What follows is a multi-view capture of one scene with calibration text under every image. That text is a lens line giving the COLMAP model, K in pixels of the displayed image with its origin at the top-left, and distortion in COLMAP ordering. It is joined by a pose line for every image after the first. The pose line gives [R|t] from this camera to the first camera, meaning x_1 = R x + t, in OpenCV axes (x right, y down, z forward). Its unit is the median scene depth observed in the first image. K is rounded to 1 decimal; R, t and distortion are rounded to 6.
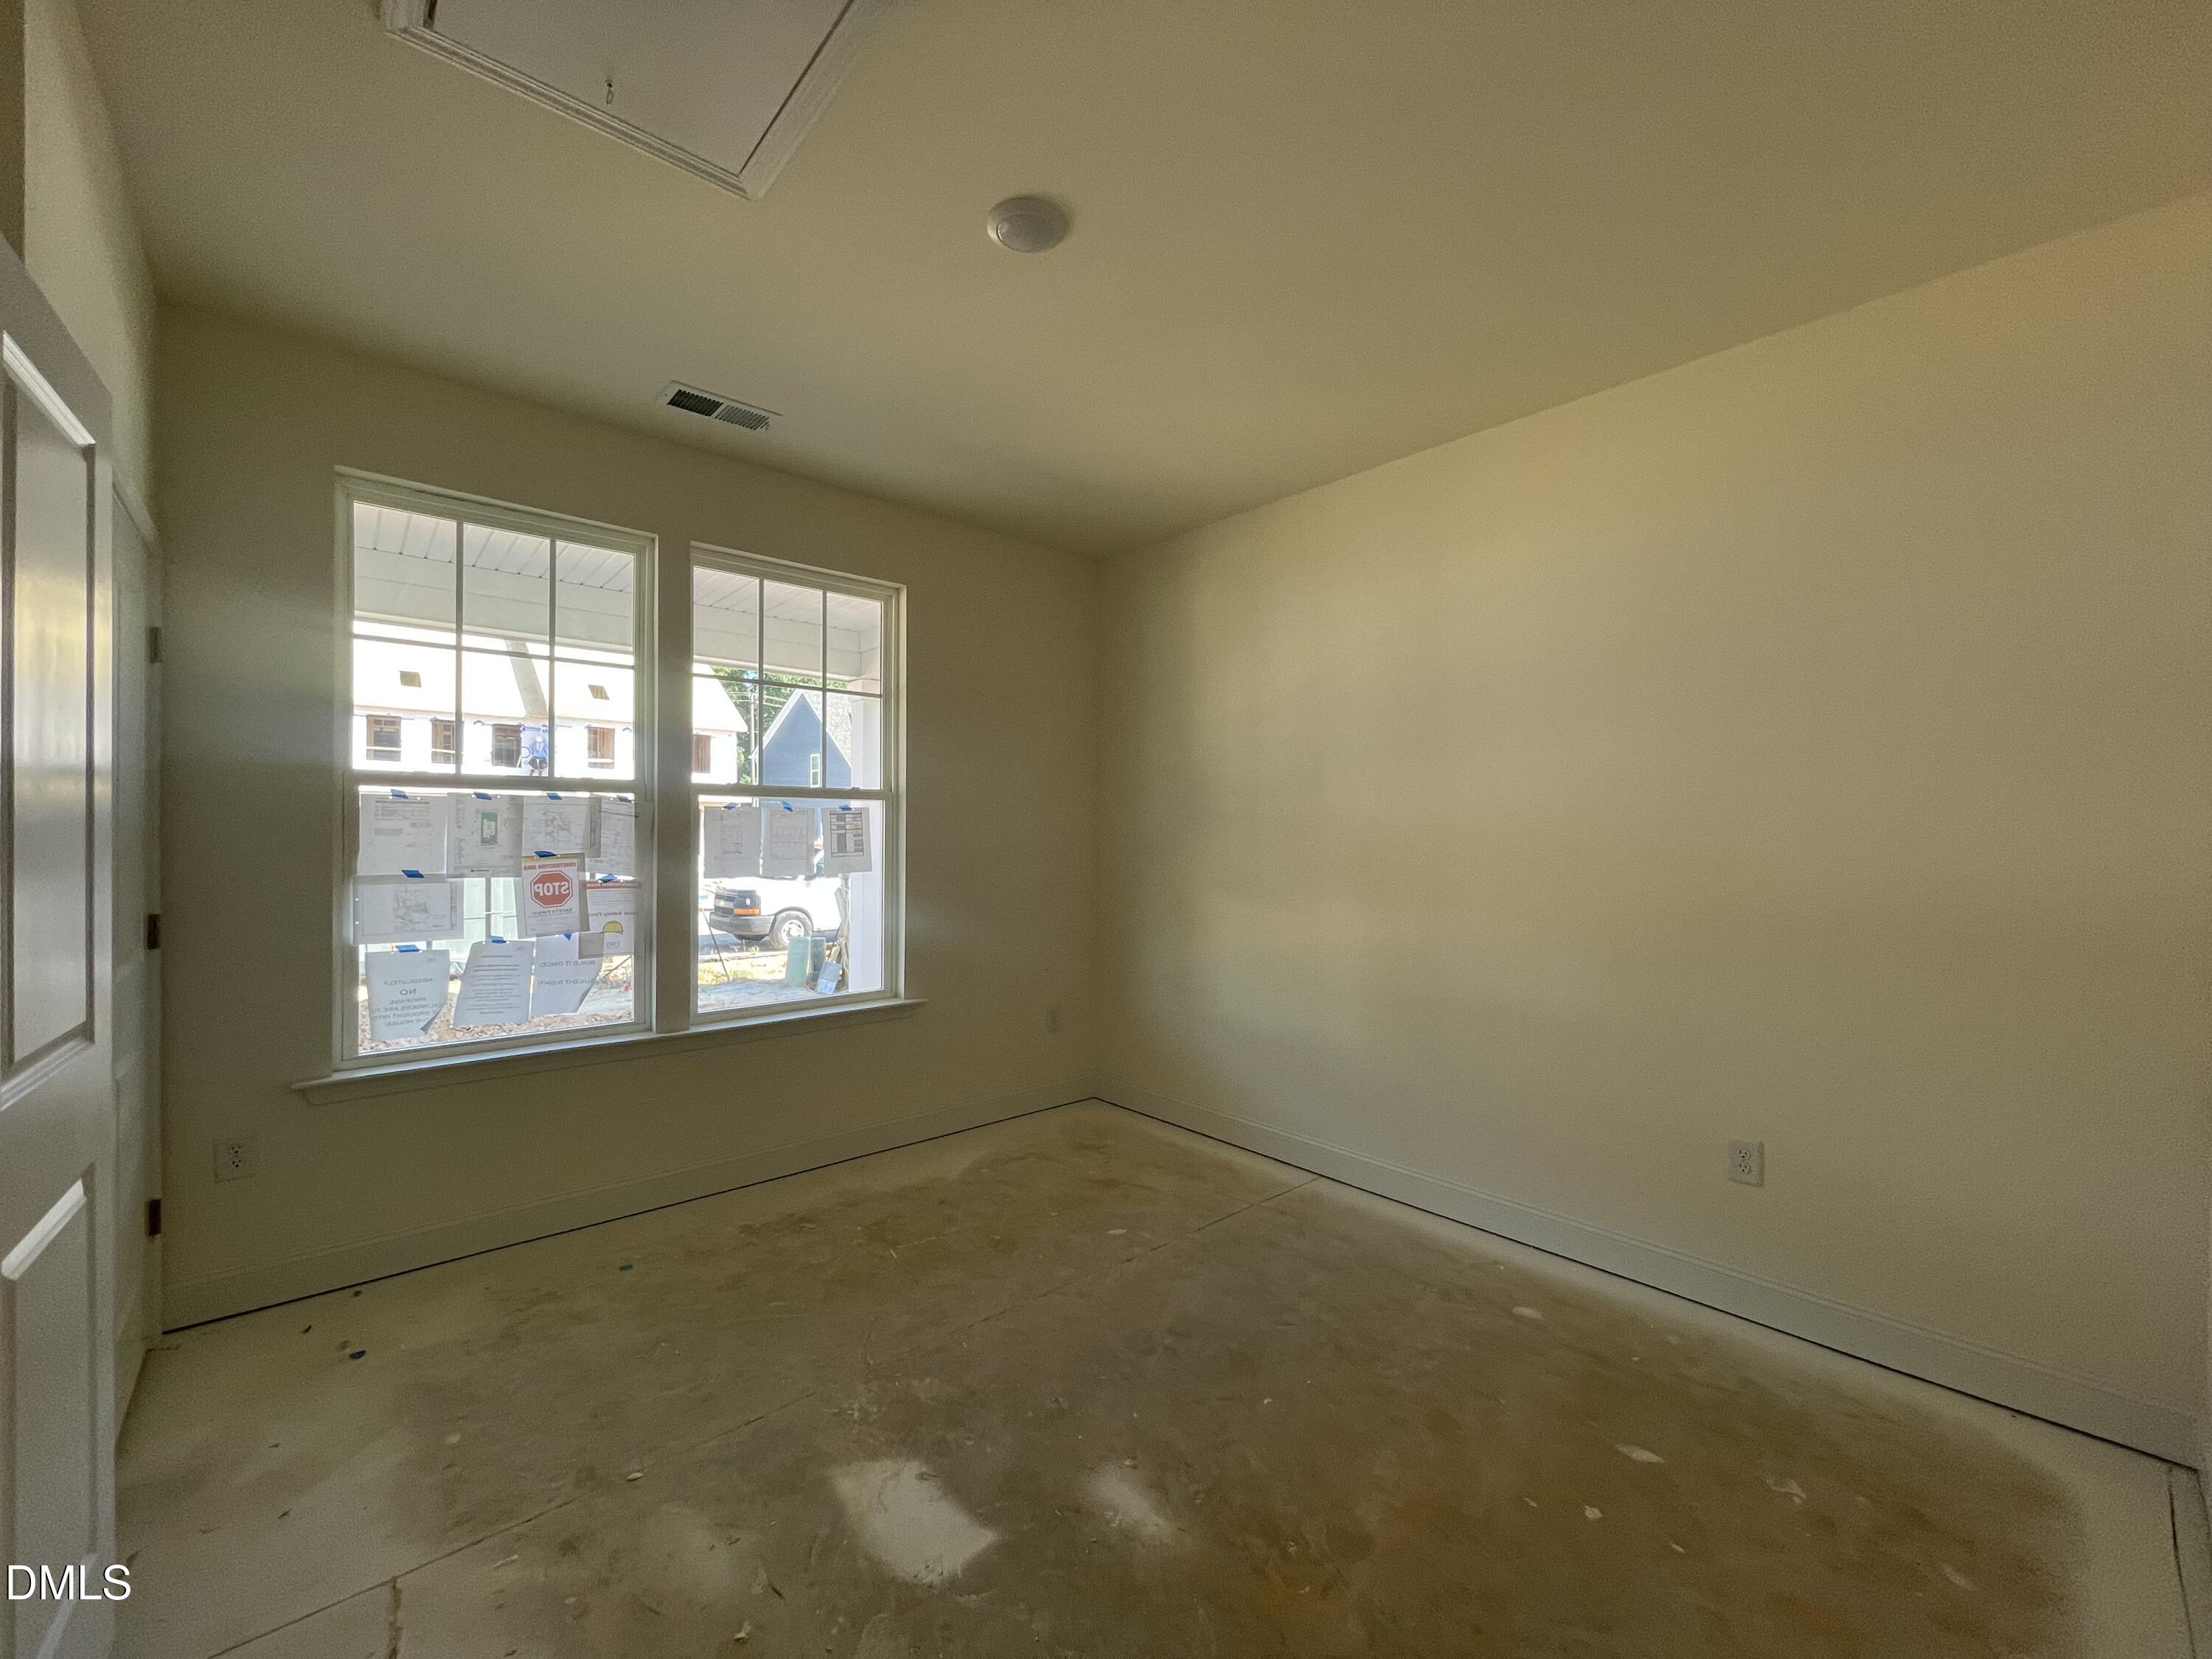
lens RADIAL K [[892.4, 0, 1106.0], [0, 892.4, 829.5], [0, 0, 1]] dist [0.000877, 0.000248]
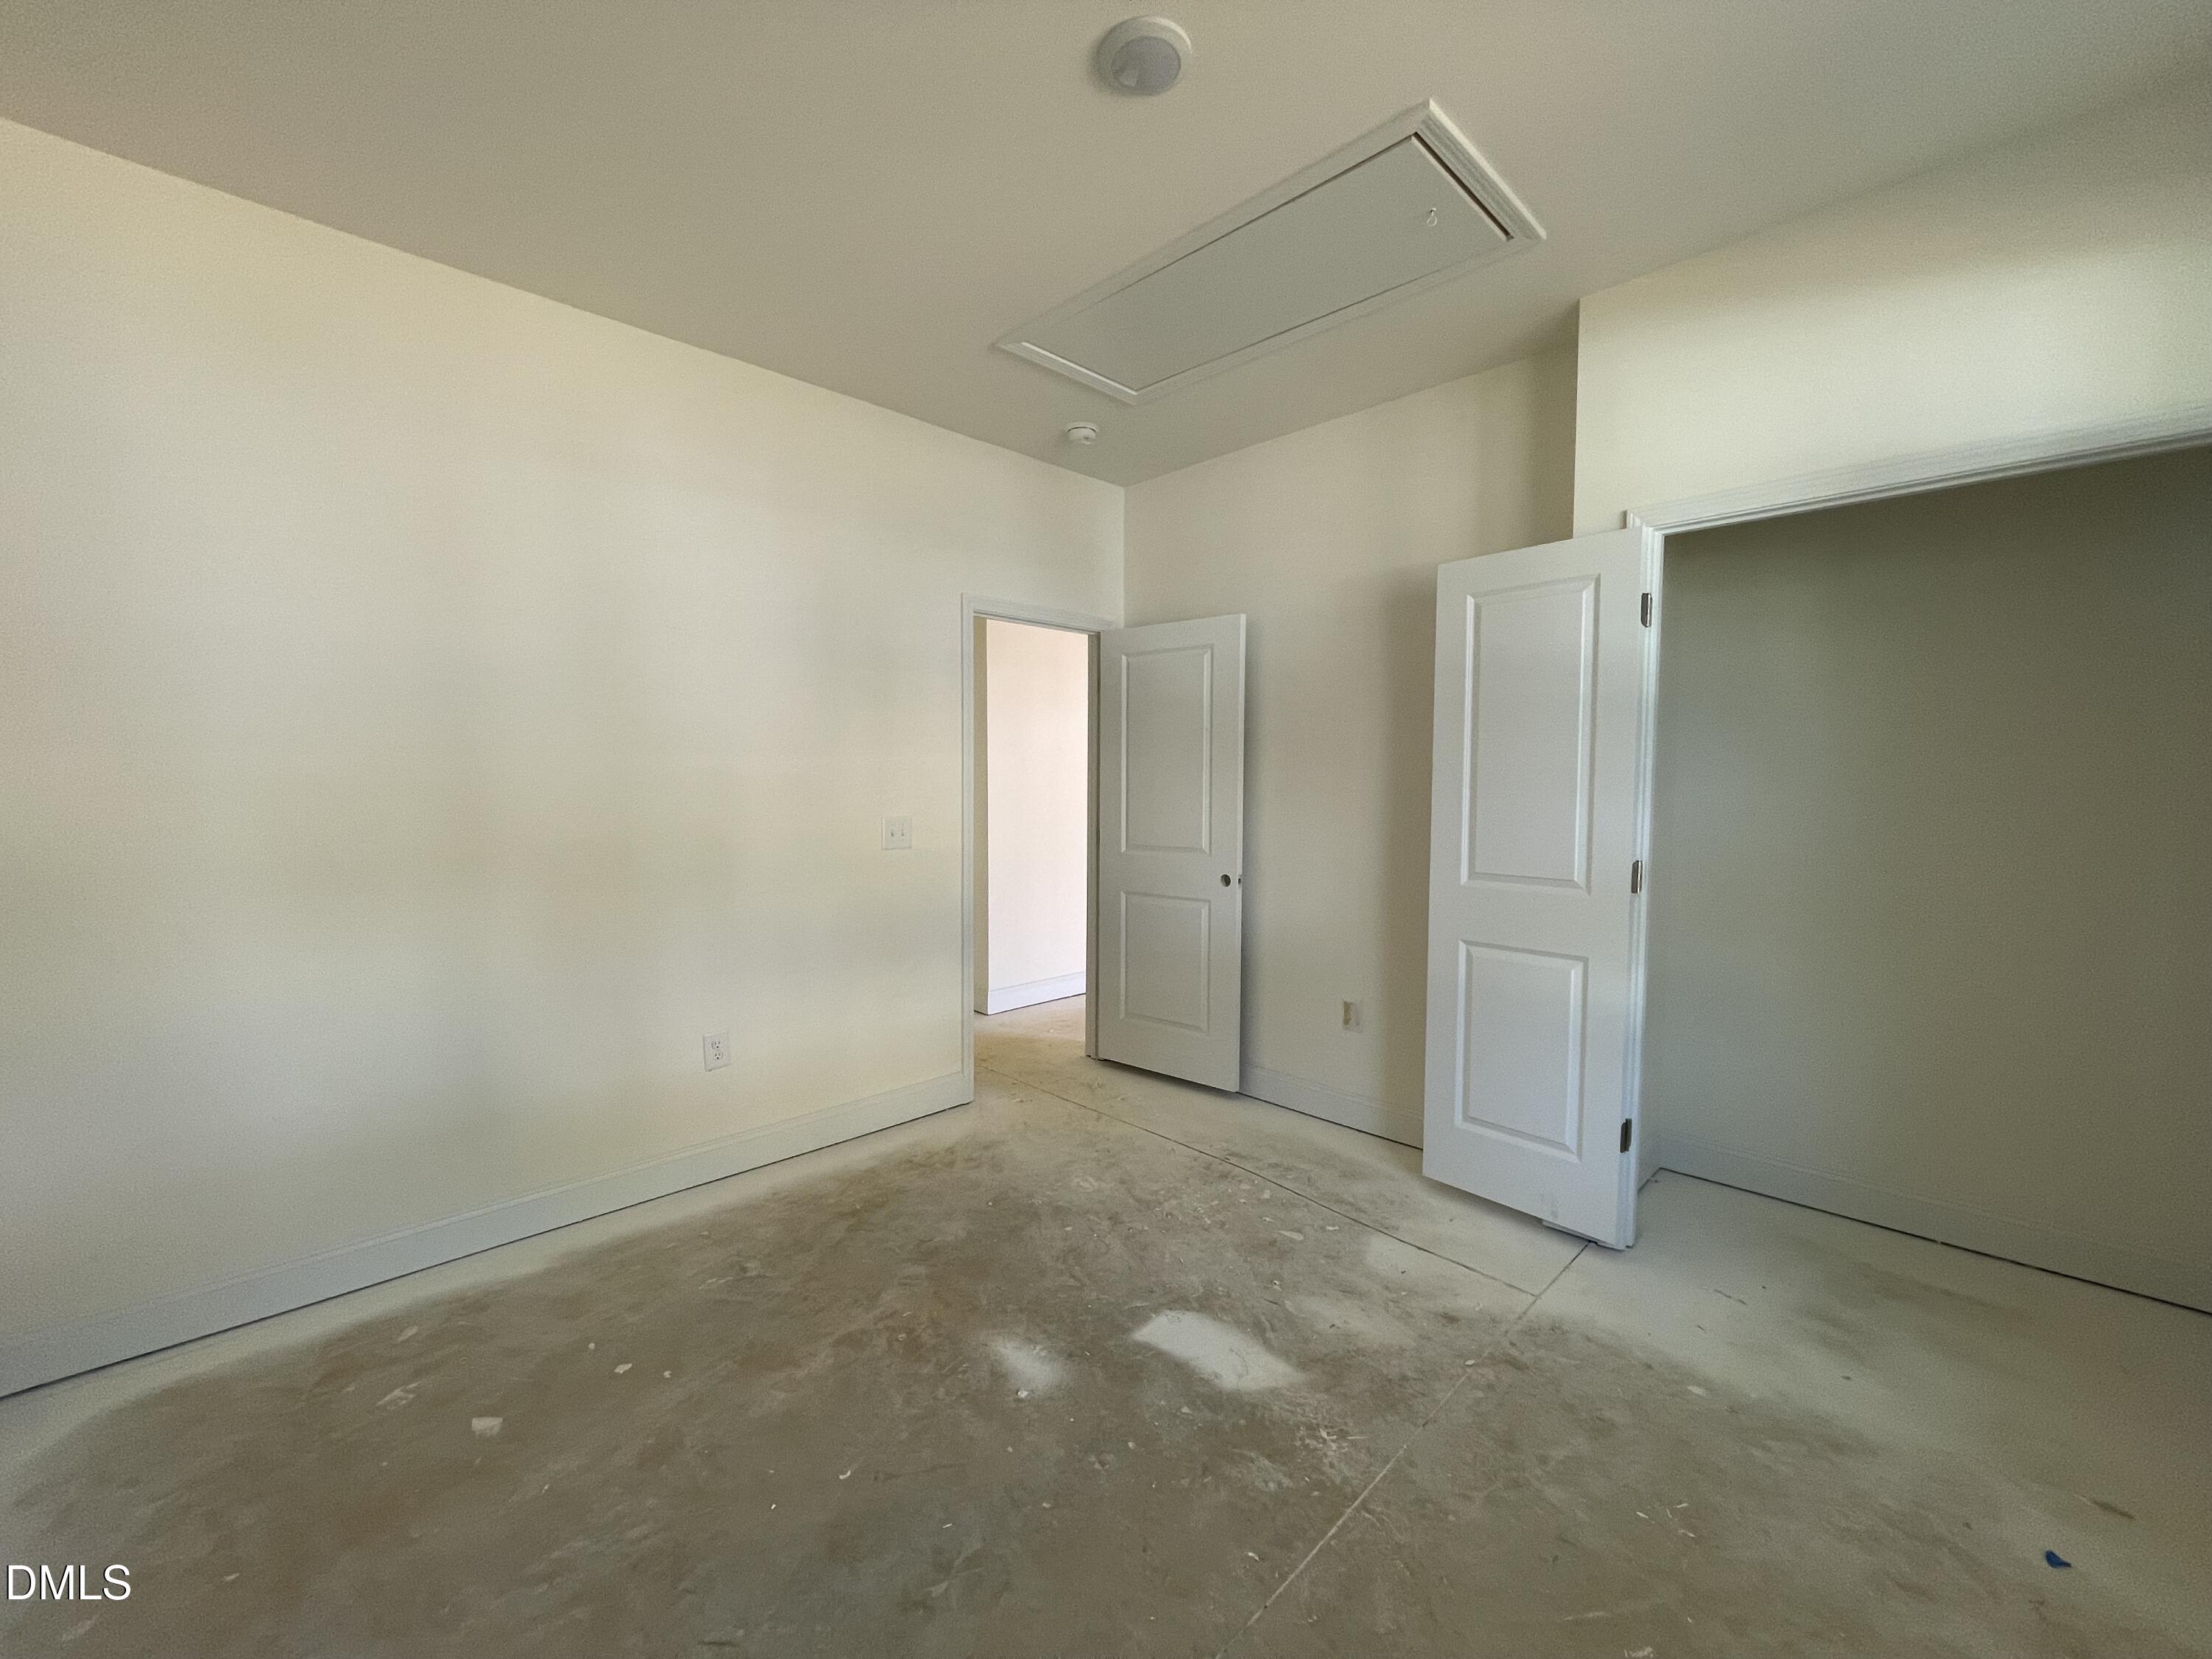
lens RADIAL K [[892.4, 0, 1106.0], [0, 892.4, 829.5], [0, 0, 1]] dist [0.000877, 0.000248]
pose [[-0.998825, -0.006480, -0.048038, -0.016573], [-0.008994, 0.998591, 0.052304, 0.006393], [0.047631, 0.052674, -0.997475, 2.068611]]
